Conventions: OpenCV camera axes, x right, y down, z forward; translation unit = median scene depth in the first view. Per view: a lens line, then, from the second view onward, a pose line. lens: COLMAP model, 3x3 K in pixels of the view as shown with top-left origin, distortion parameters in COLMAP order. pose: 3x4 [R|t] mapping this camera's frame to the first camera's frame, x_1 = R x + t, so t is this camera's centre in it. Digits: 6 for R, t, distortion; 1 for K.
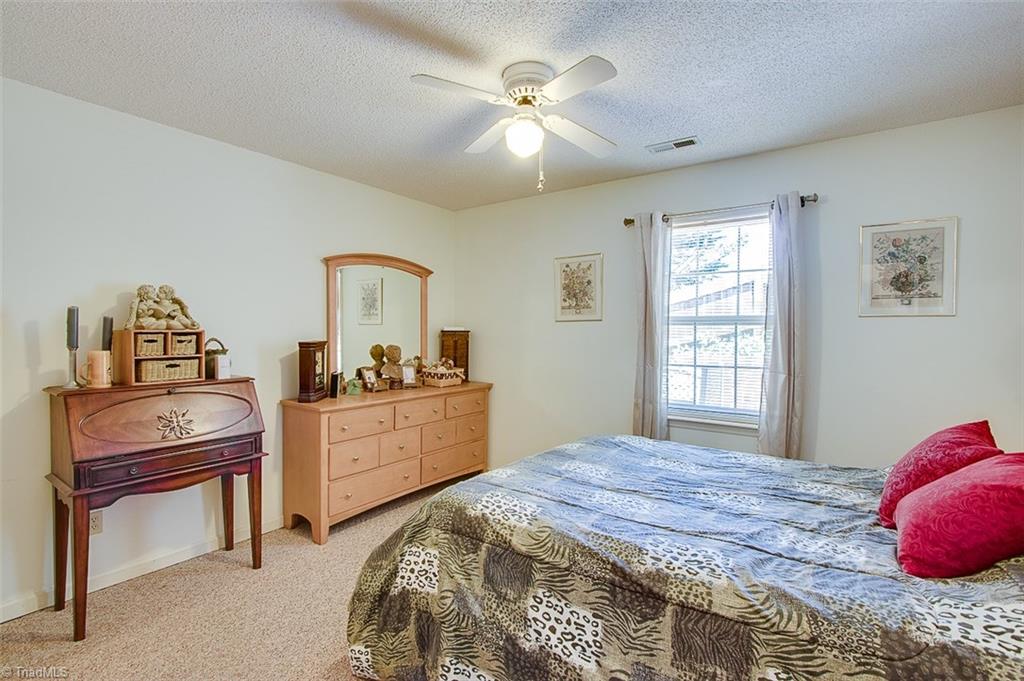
lens RADIAL K [[482.6, 0, 513.3], [0, 482.6, 337.7], [0, 0, 1]] dist [0.001541, -0.000506]
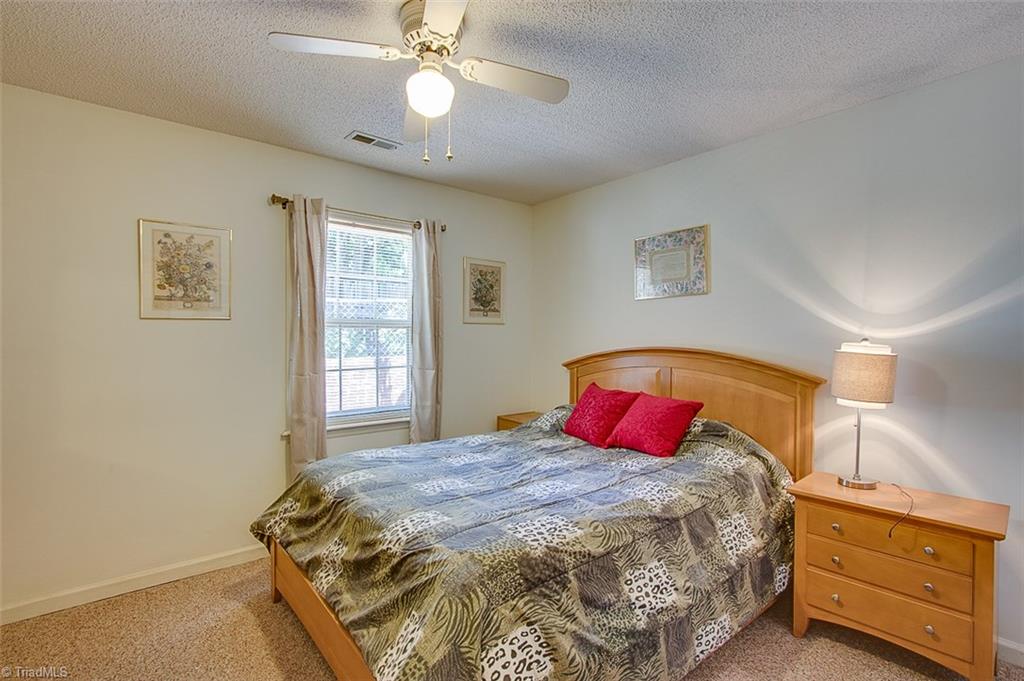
lens RADIAL K [[482.6, 0, 513.6], [0, 482.6, 339.5], [0, 0, 1]] dist [0.001541, -0.000506]
pose [[0.243113, -0.011965, 0.969924, -0.761627], [0.015062, 0.999850, 0.008558, -0.009629], [-0.969881, 0.012529, 0.243256, 0.709641]]
